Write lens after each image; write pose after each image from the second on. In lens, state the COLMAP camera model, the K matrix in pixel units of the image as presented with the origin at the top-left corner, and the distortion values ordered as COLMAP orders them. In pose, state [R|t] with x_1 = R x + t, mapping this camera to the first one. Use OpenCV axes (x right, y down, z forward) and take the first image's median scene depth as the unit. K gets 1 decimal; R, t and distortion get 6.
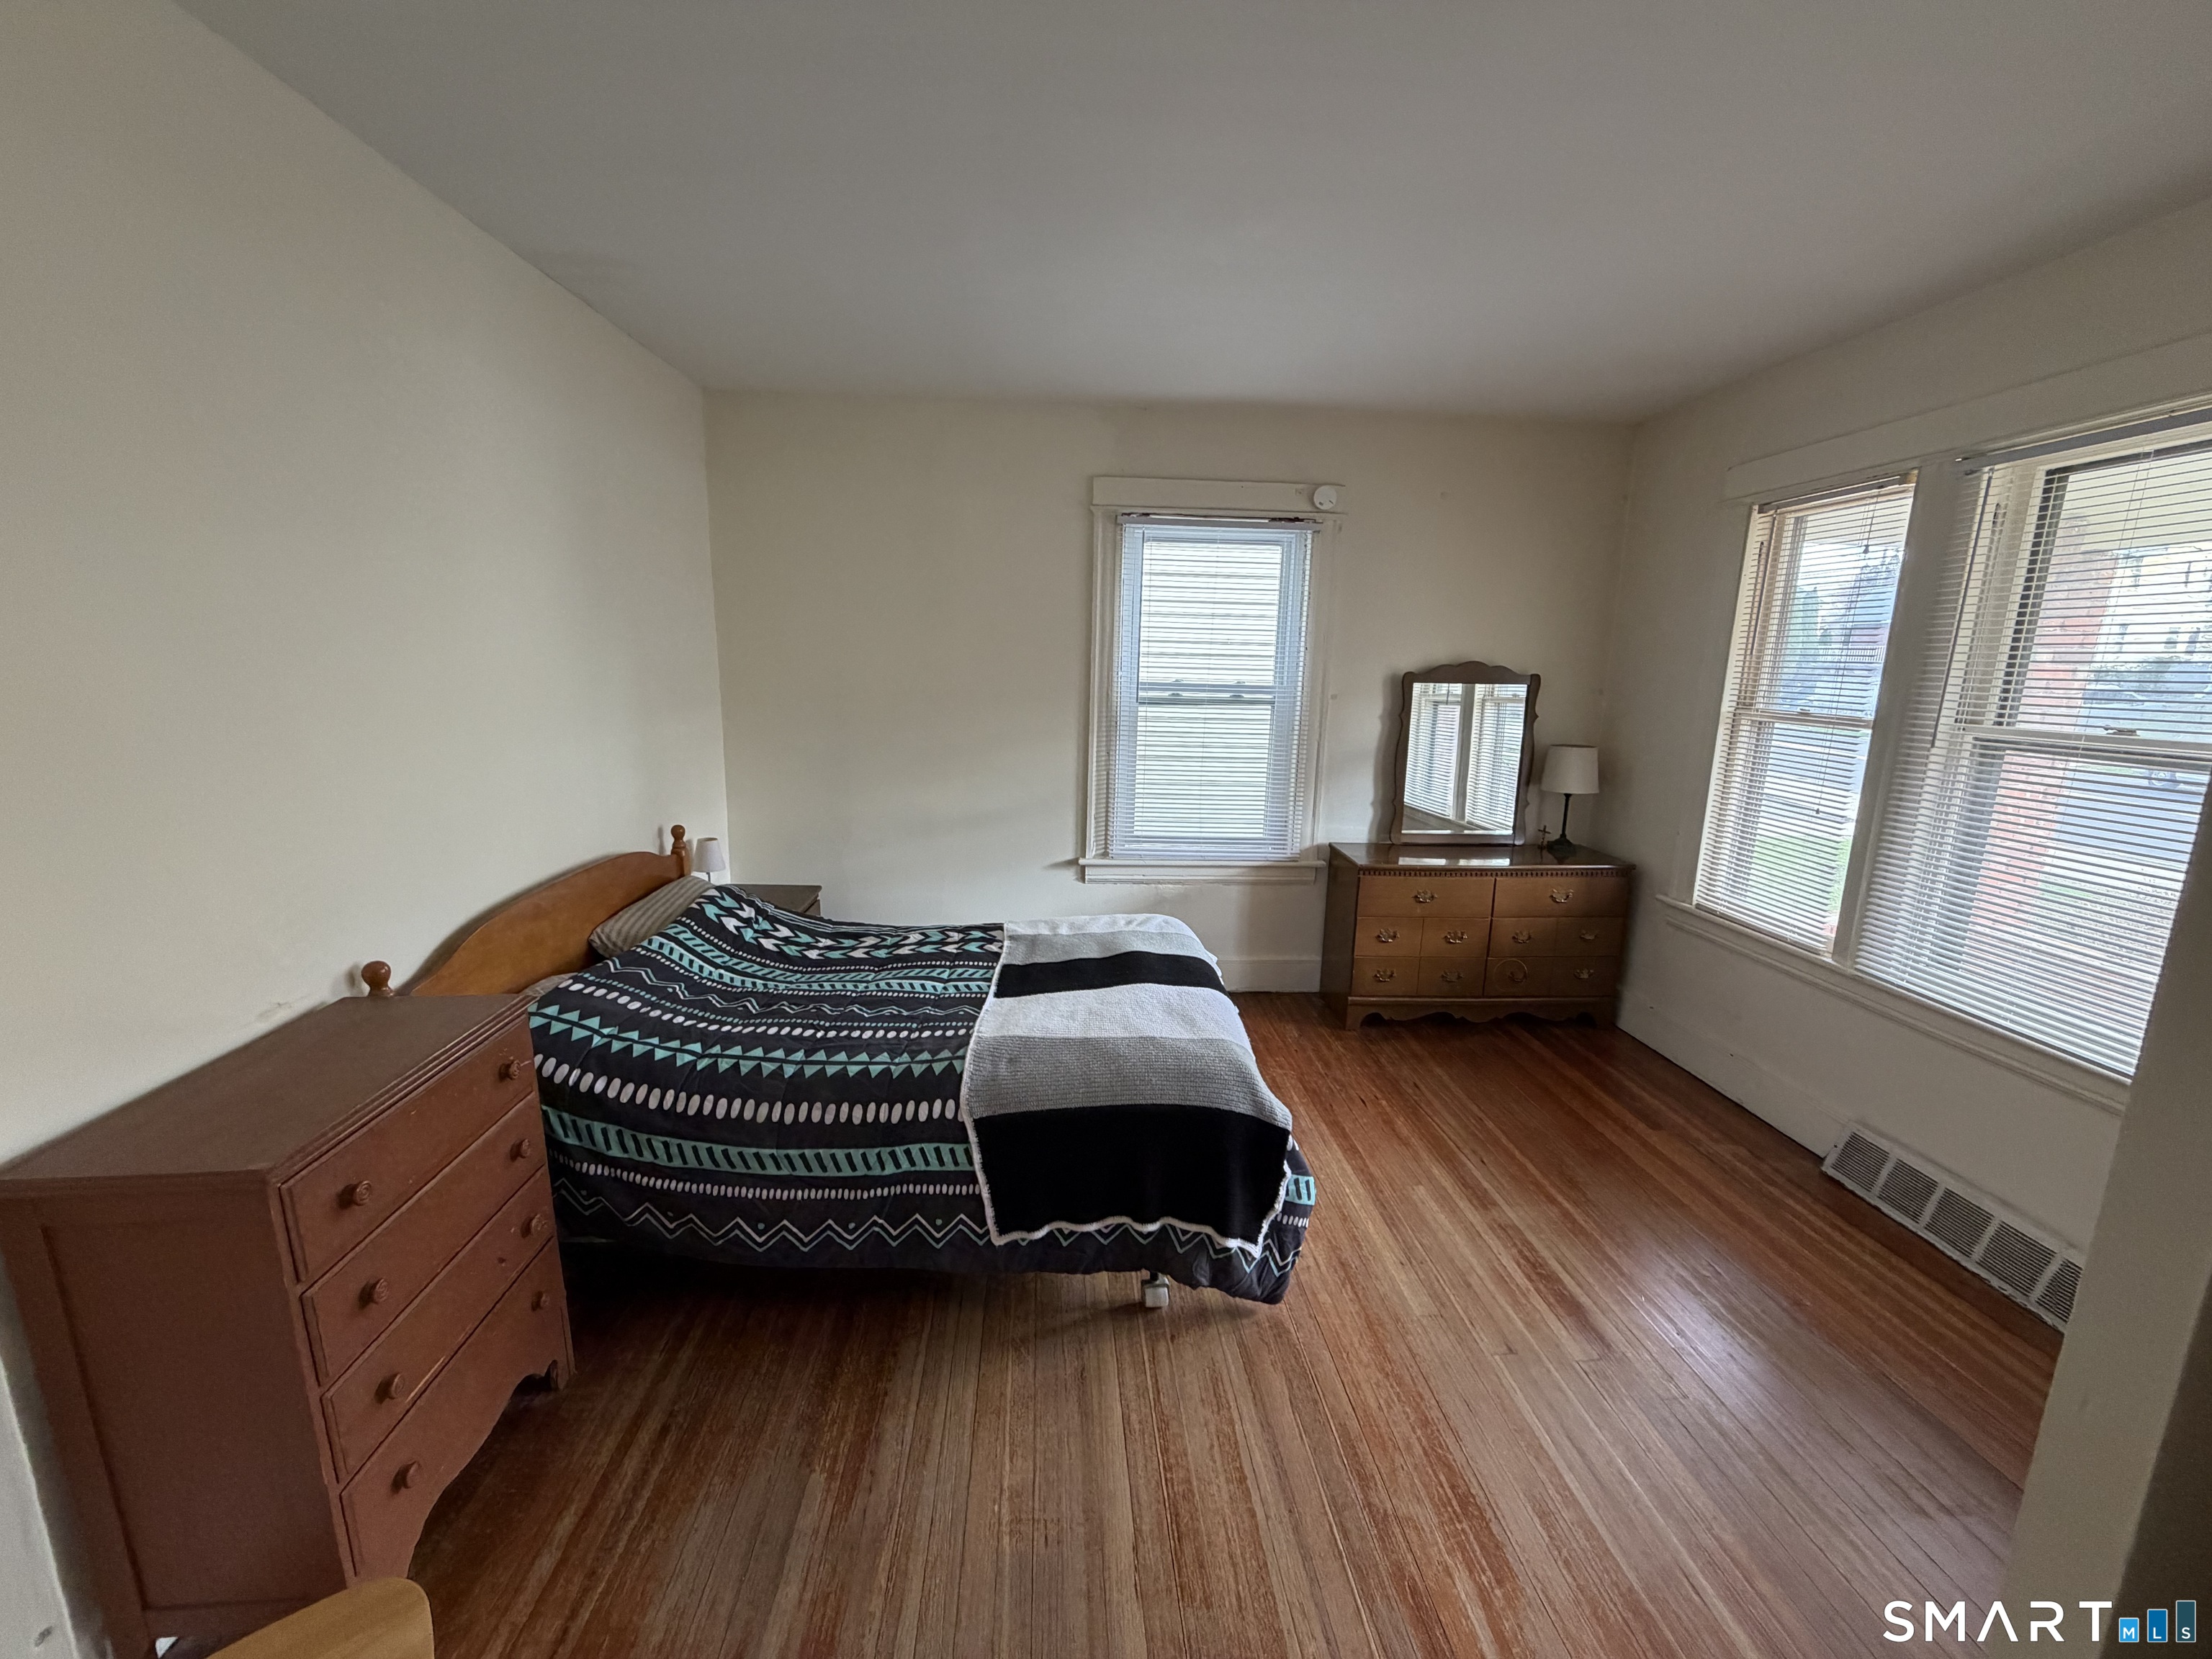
lens RADIAL K [[885.6, 0, 1101.8], [0, 885.6, 828.7], [0, 0, 1]] dist [0.002573, -0.000345]
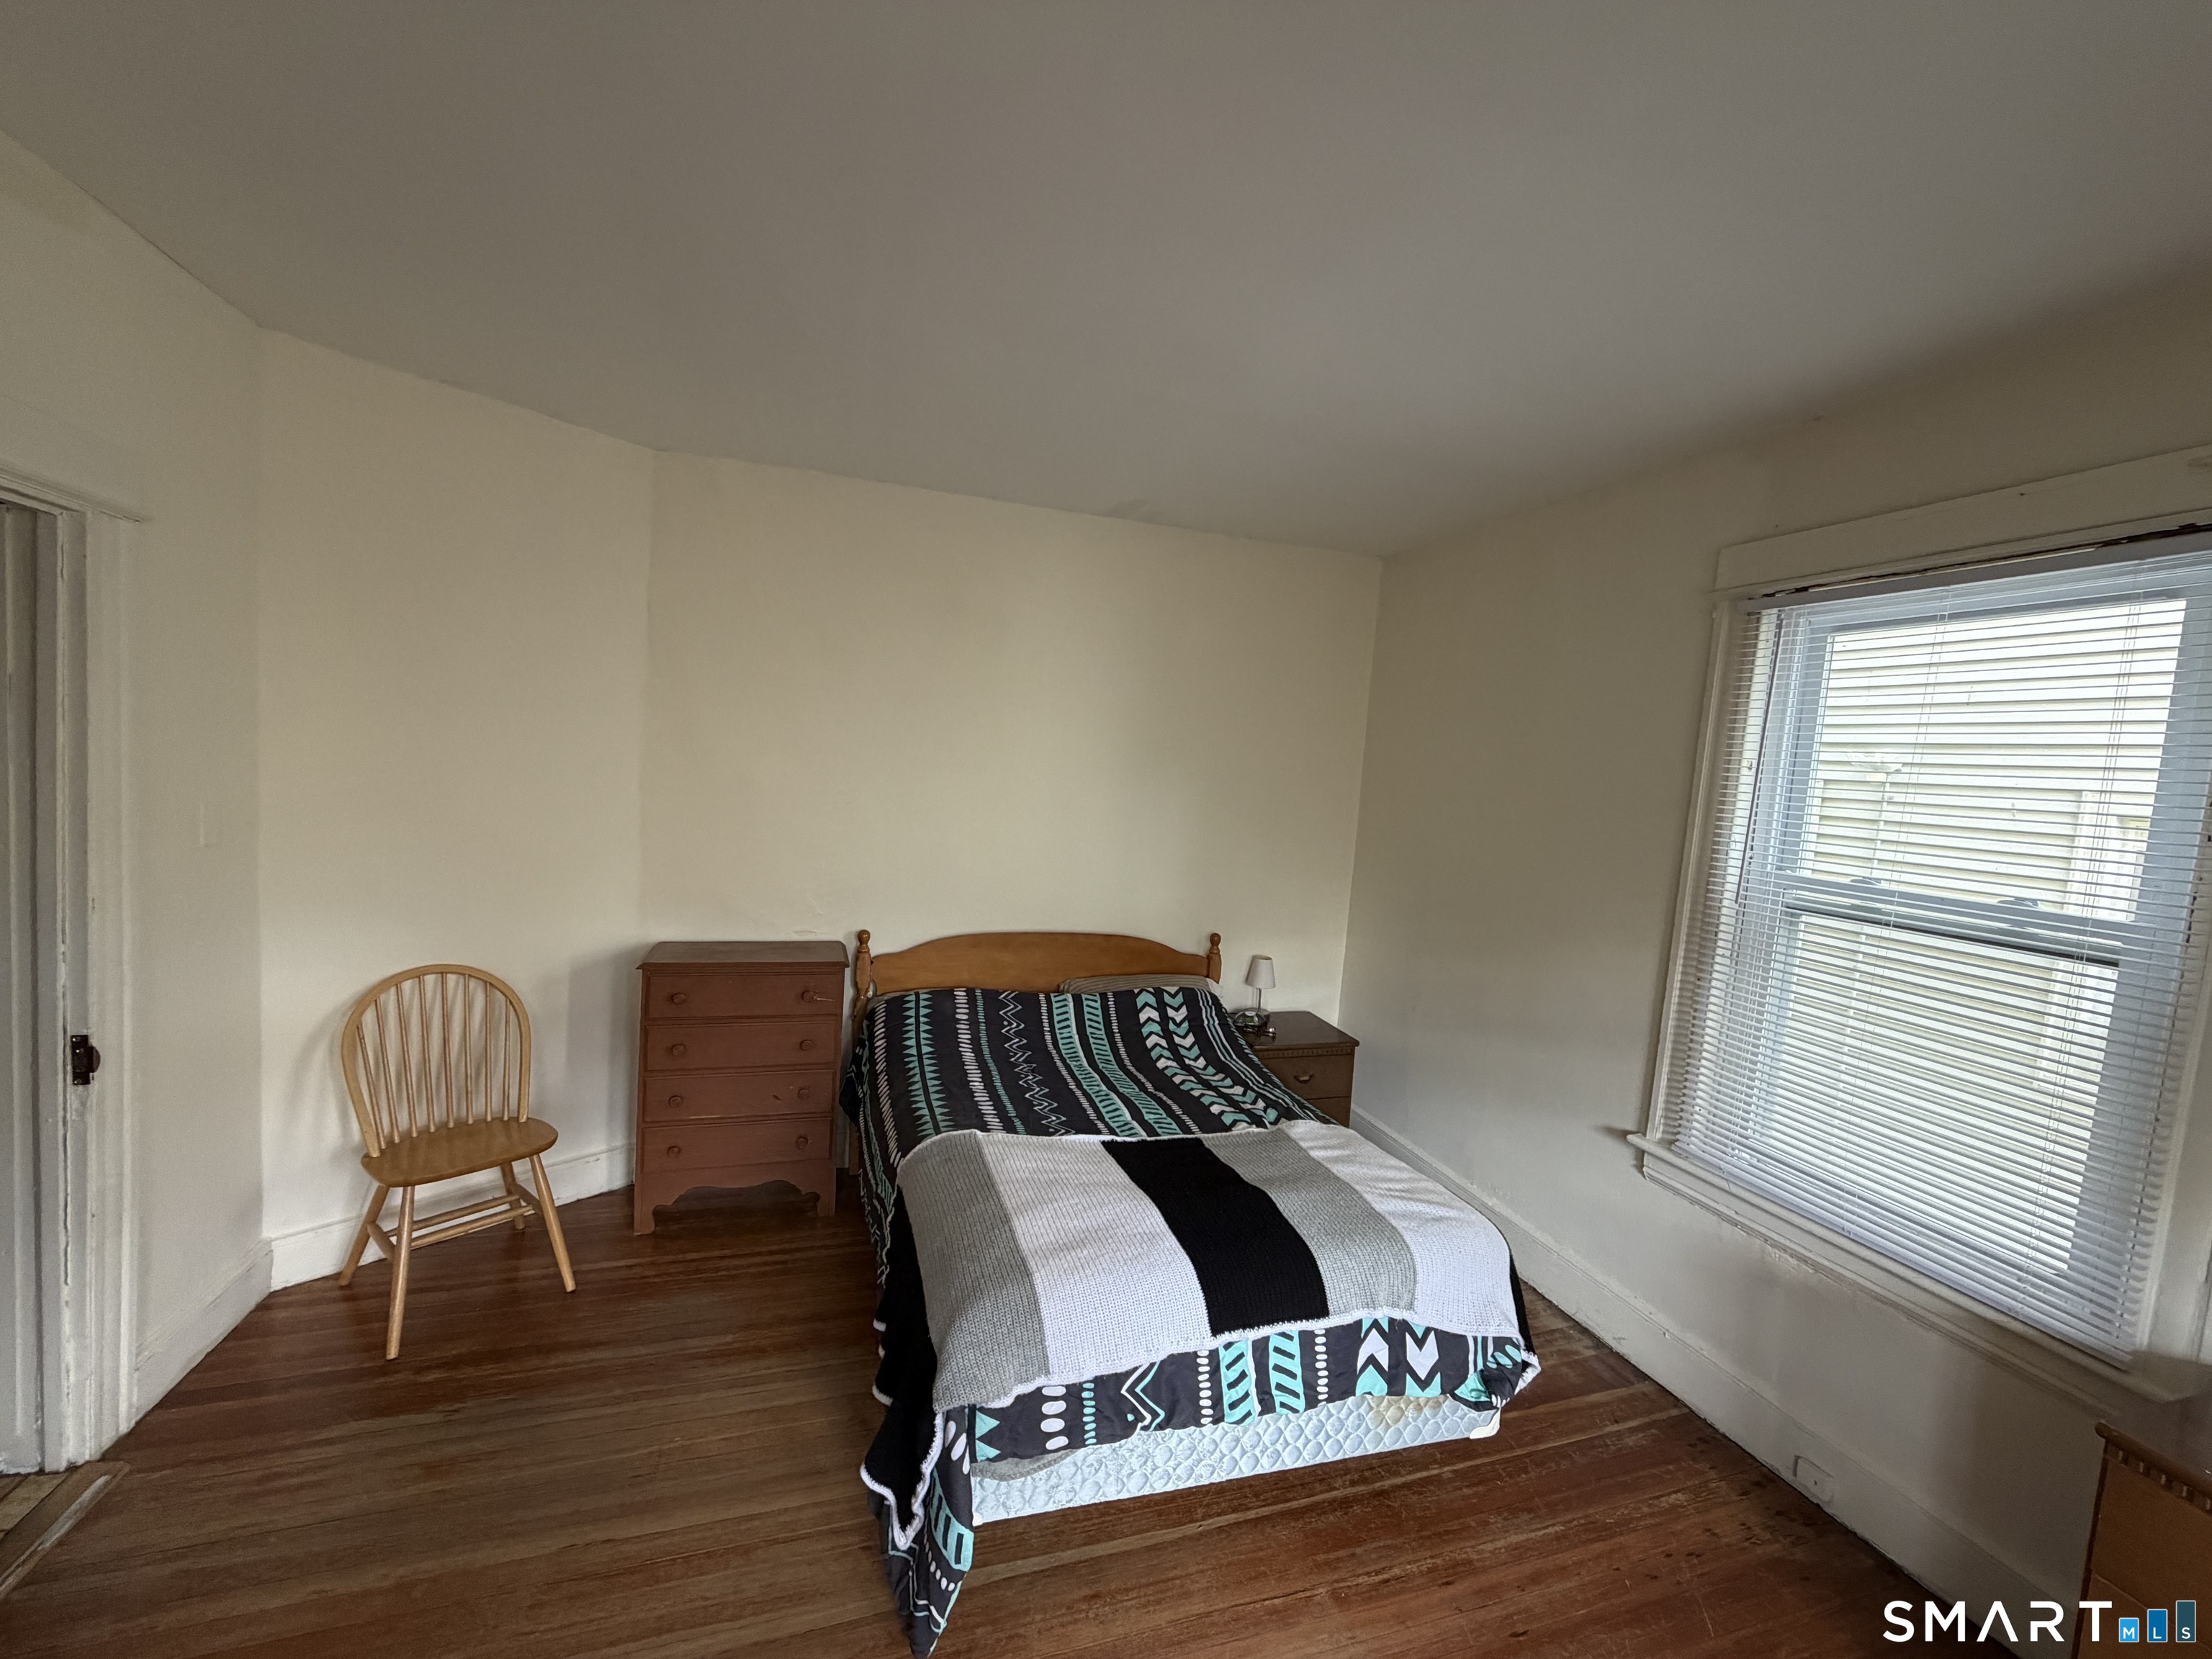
lens RADIAL K [[885.6, 0, 1104.6], [0, 885.6, 832.9], [0, 0, 1]] dist [0.002573, -0.000345]
pose [[0.245631, 0.073379, -0.966582, 0.637774], [-0.252149, 0.967643, 0.009383, -0.112816], [0.935995, 0.241418, 0.256185, 0.576183]]
